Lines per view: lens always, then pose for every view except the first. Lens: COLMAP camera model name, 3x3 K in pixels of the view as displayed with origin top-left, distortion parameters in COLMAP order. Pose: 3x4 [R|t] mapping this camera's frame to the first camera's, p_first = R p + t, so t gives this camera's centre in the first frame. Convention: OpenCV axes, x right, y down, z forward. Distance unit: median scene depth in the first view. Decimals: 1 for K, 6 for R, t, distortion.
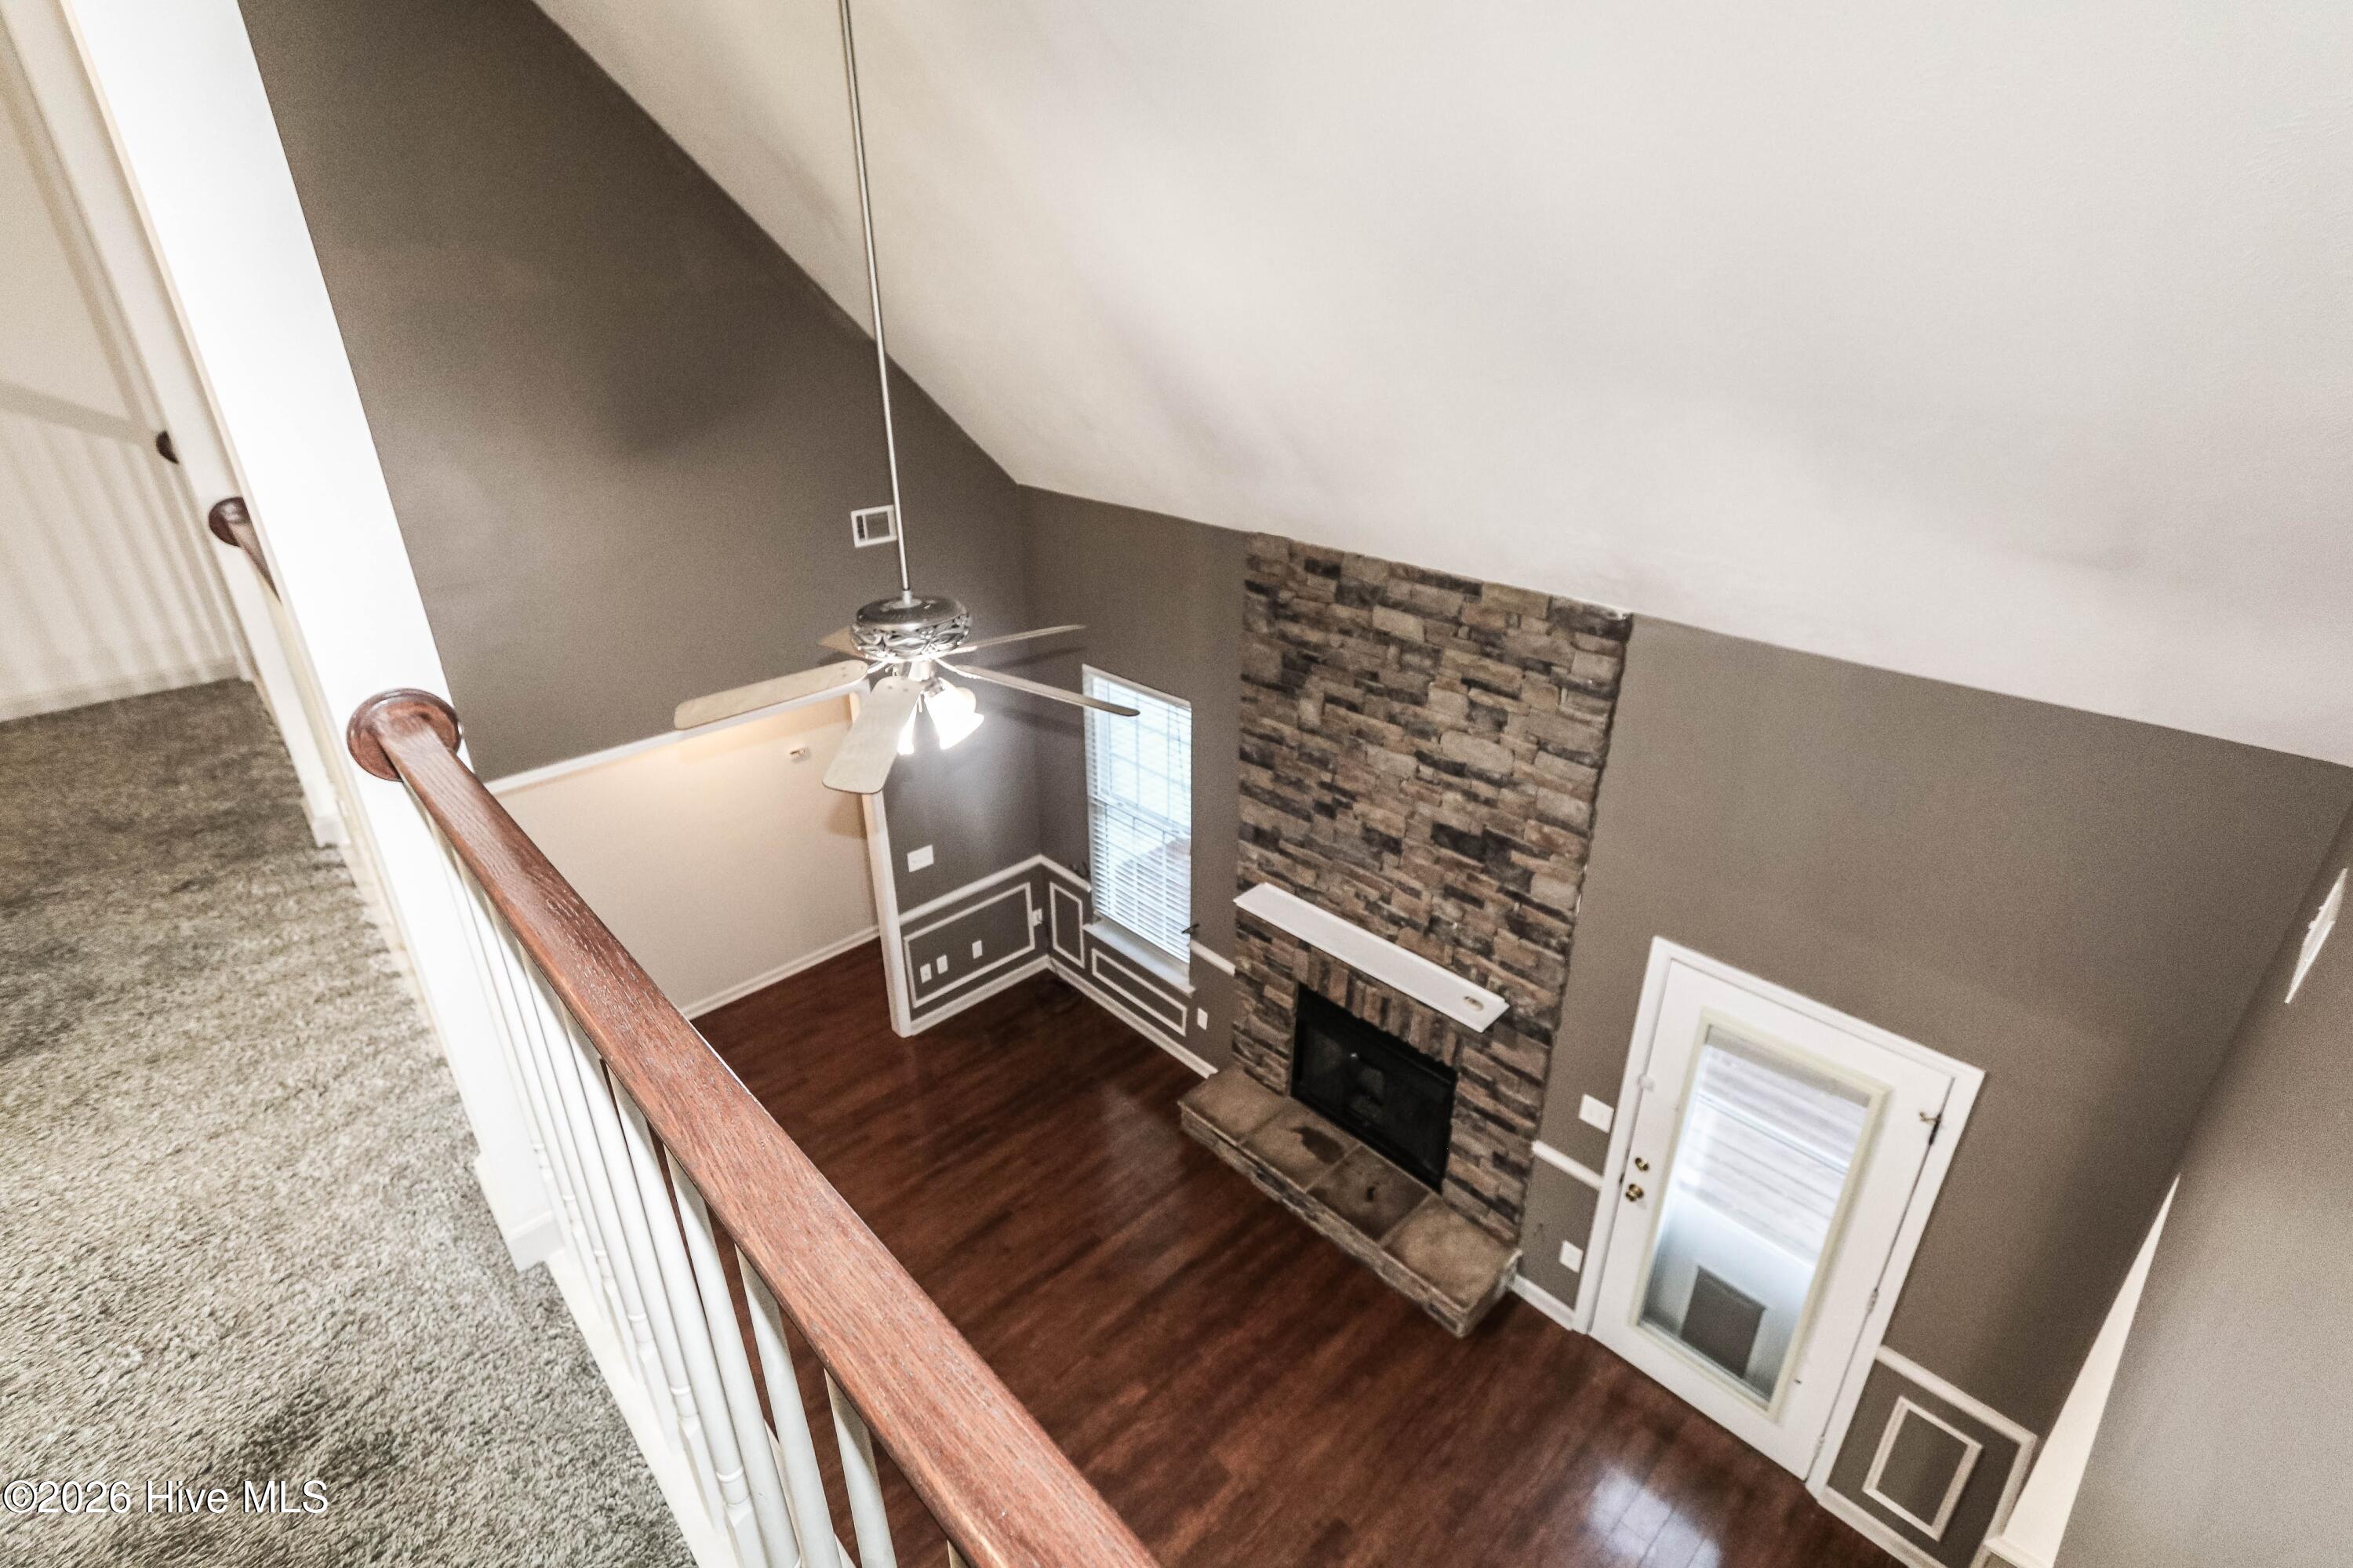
lens RADIAL K [[1098.3, 0, 1127.9], [0, 1098.3, 768.8], [0, 0, 1]] dist [0.000192, 0.002102]
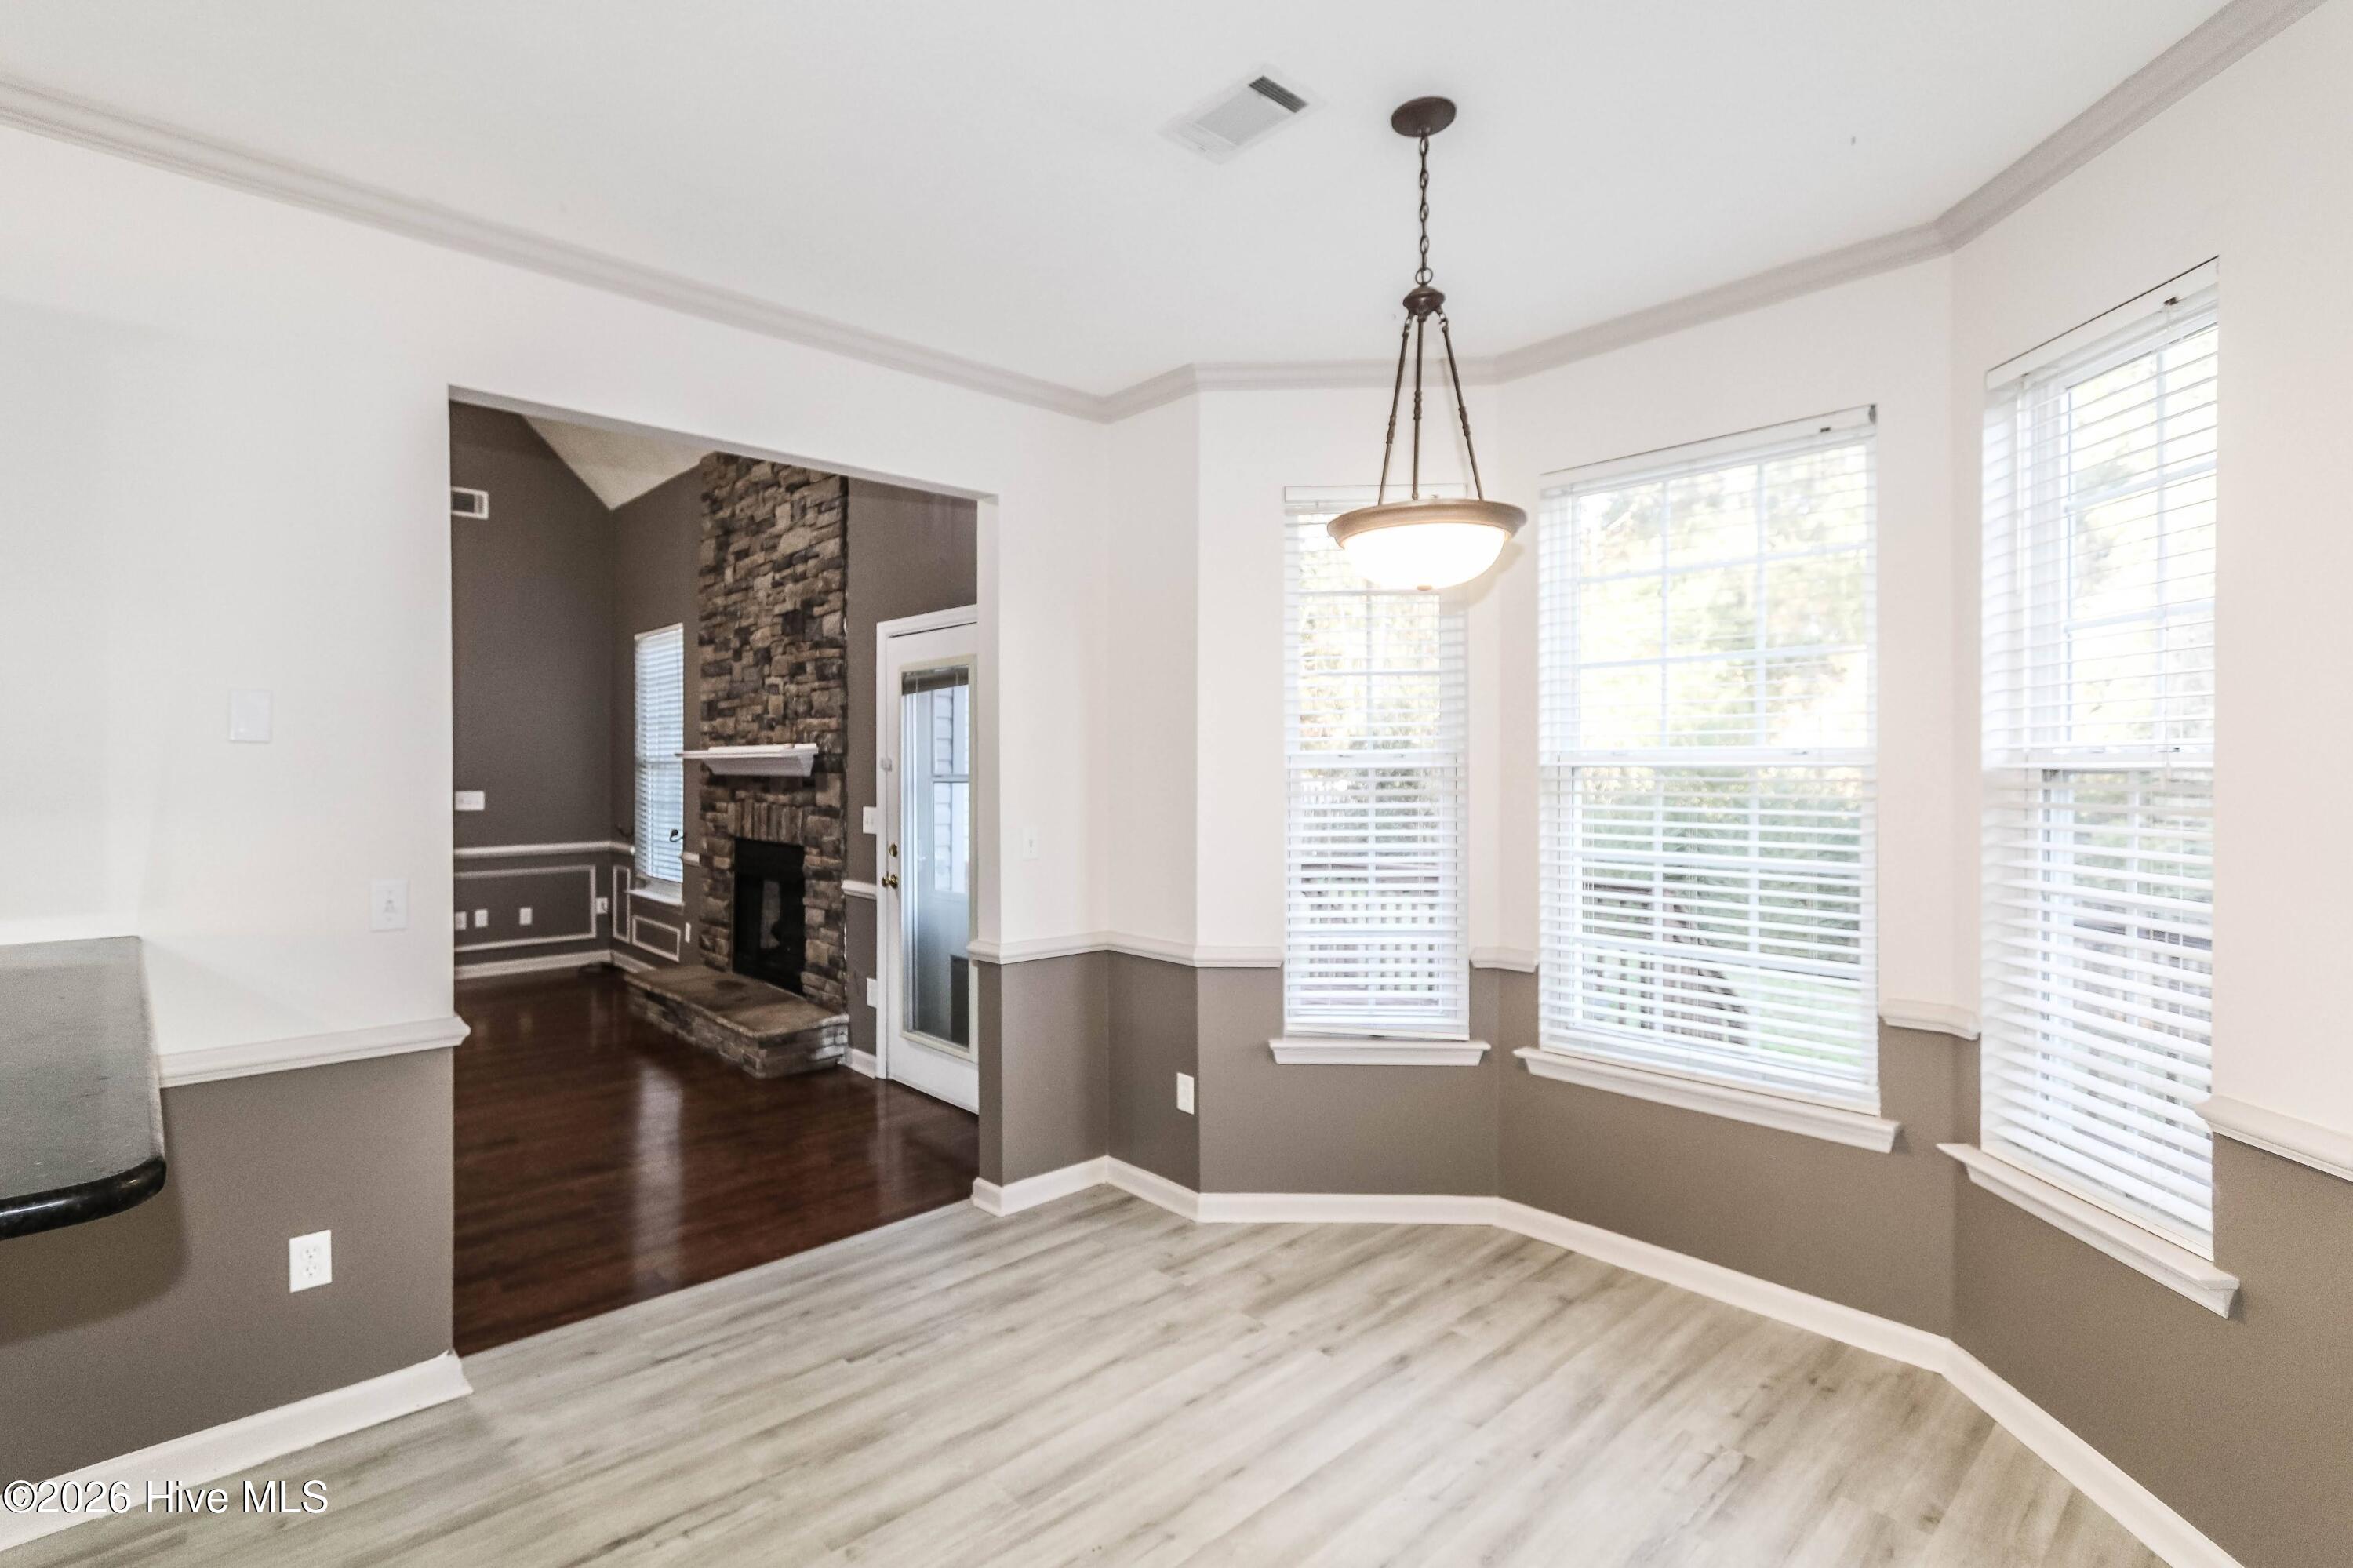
lens RADIAL K [[1098.3, 0, 1133.8], [0, 1098.3, 766.6], [0, 0, 1]] dist [0.000192, 0.002102]
pose [[0.999881, 0.015431, 0.000040, 0.635817], [-0.013968, 0.906173, -0.422676, 0.672123], [-0.006558, 0.422625, 0.906281, -0.037249]]
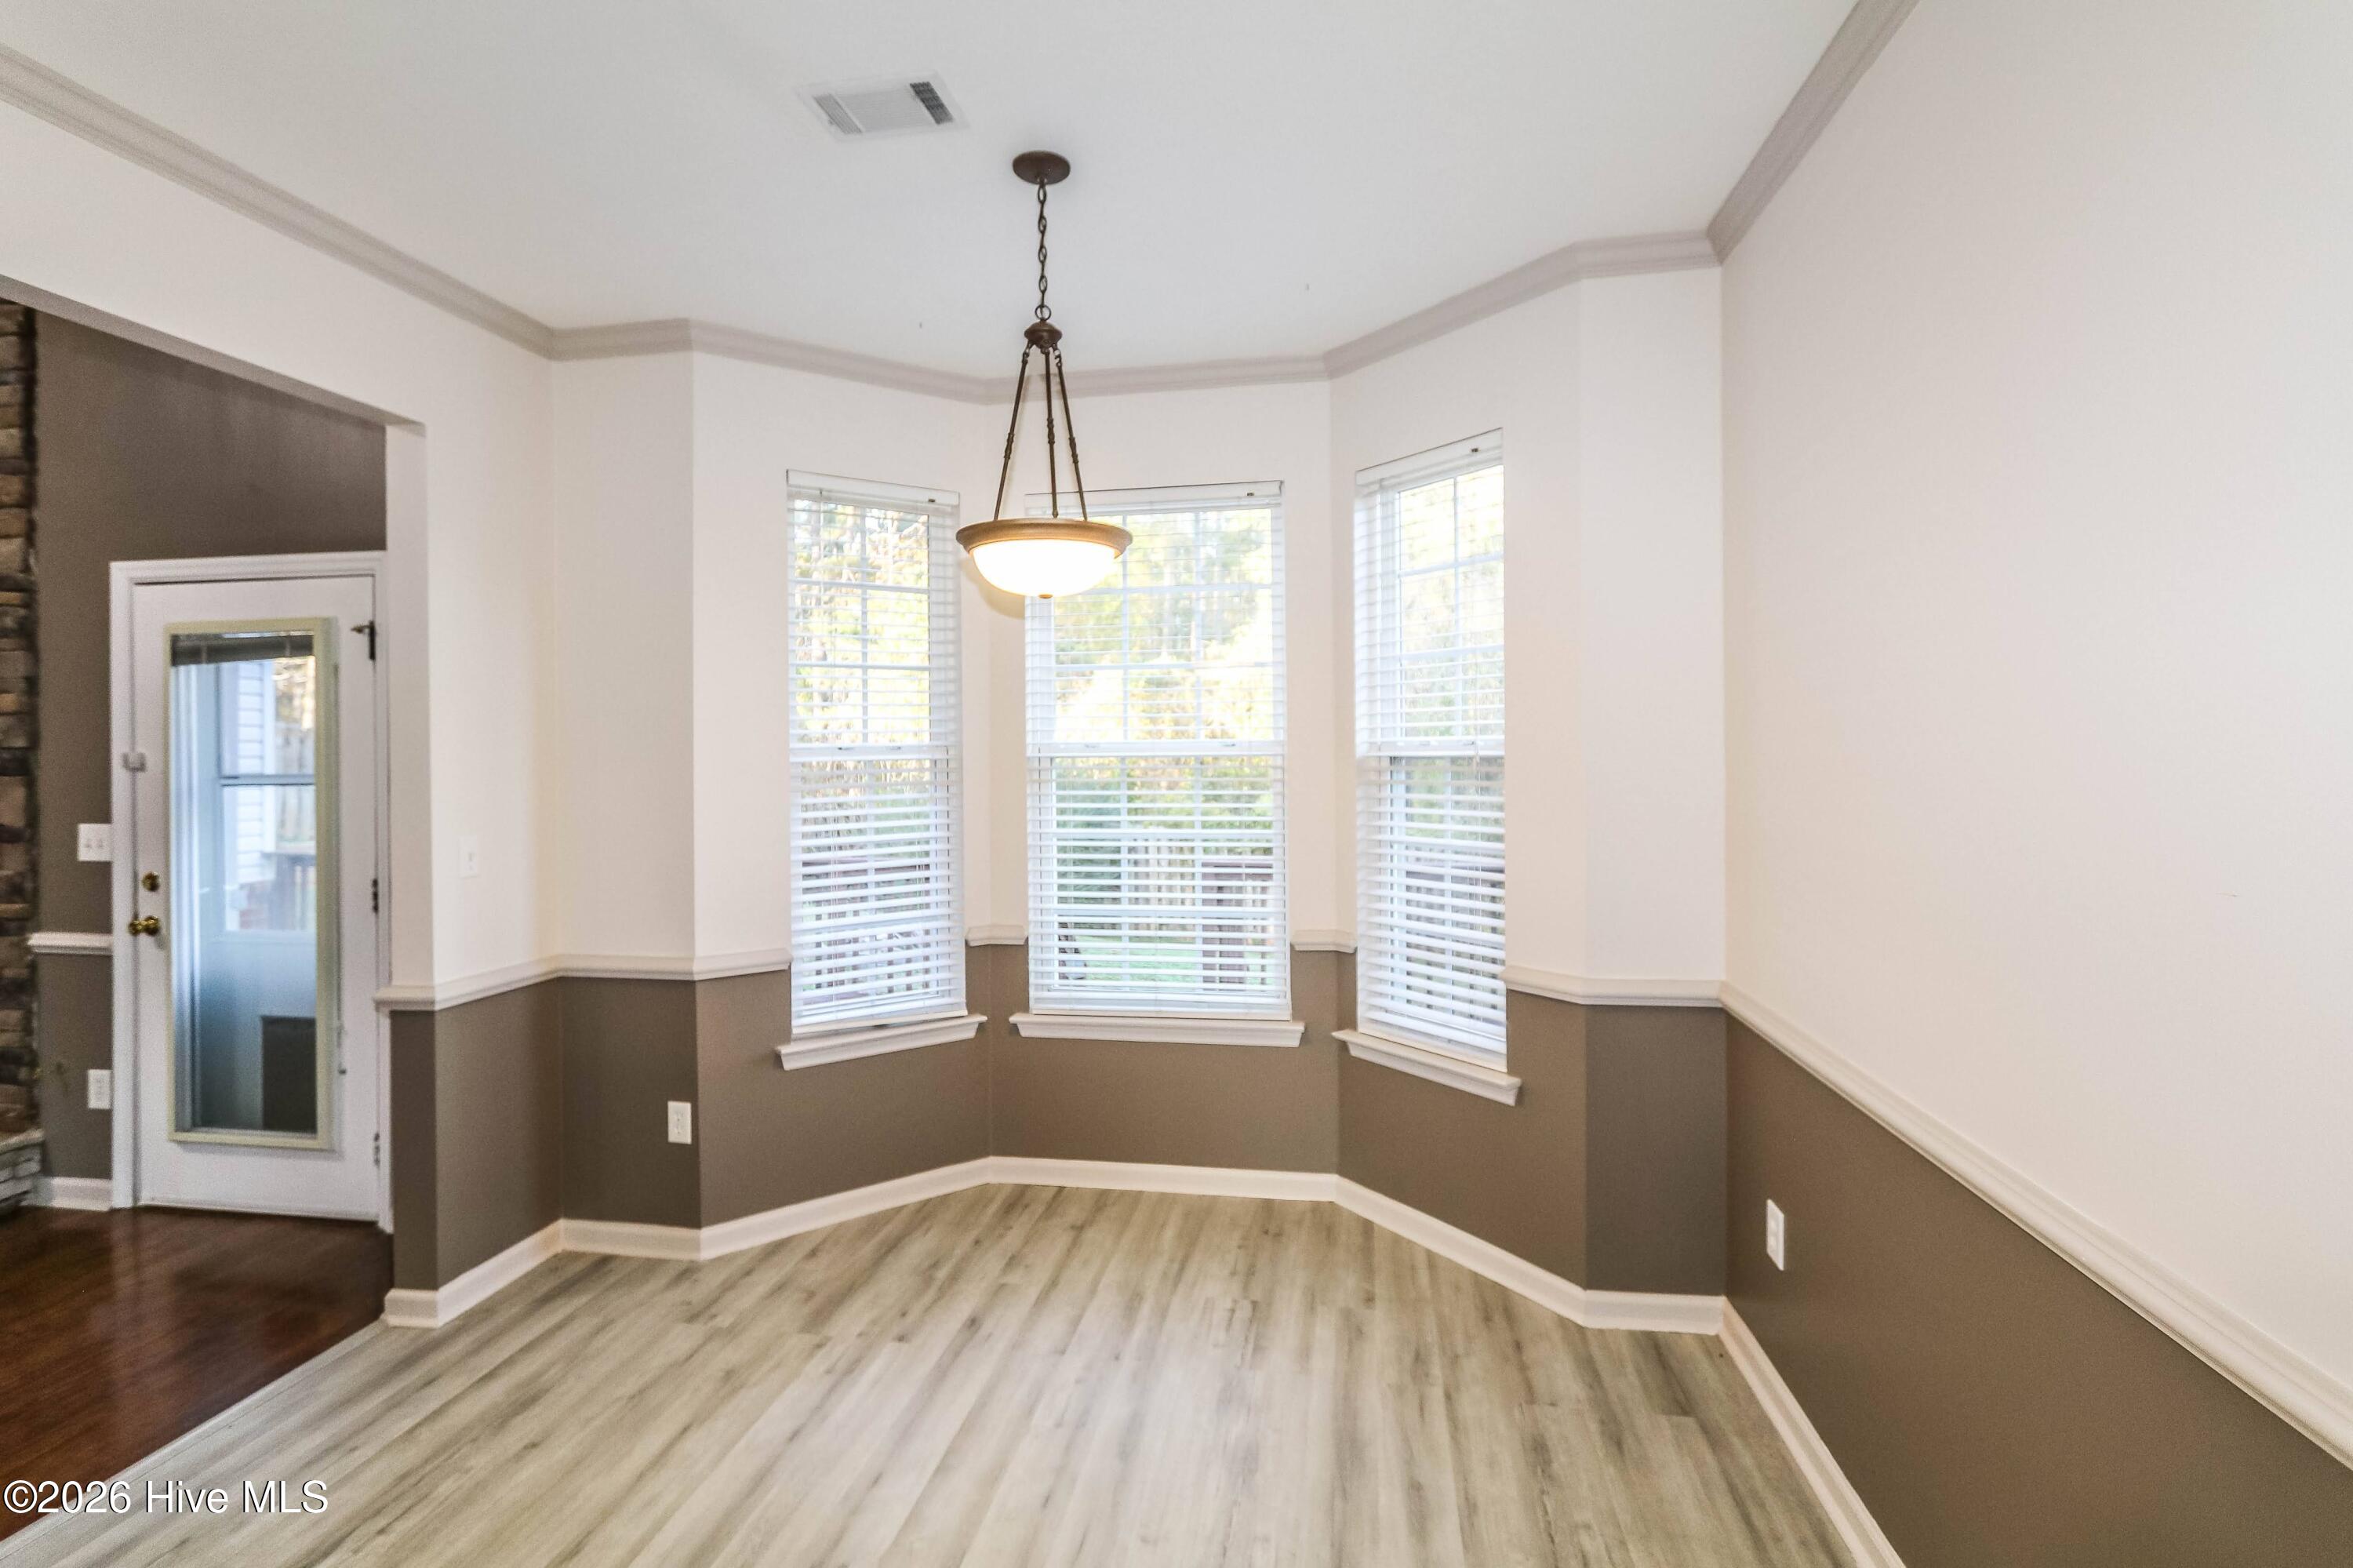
lens RADIAL K [[1098.3, 0, 1169.9], [0, 1098.3, 748.2], [0, 0, 1]] dist [0.000192, 0.002102]
pose [[0.785280, 0.011387, 0.619036, 0.495941], [0.258460, 0.902518, -0.344471, 0.660163], [-0.562613, 0.430502, 0.705786, -0.012017]]
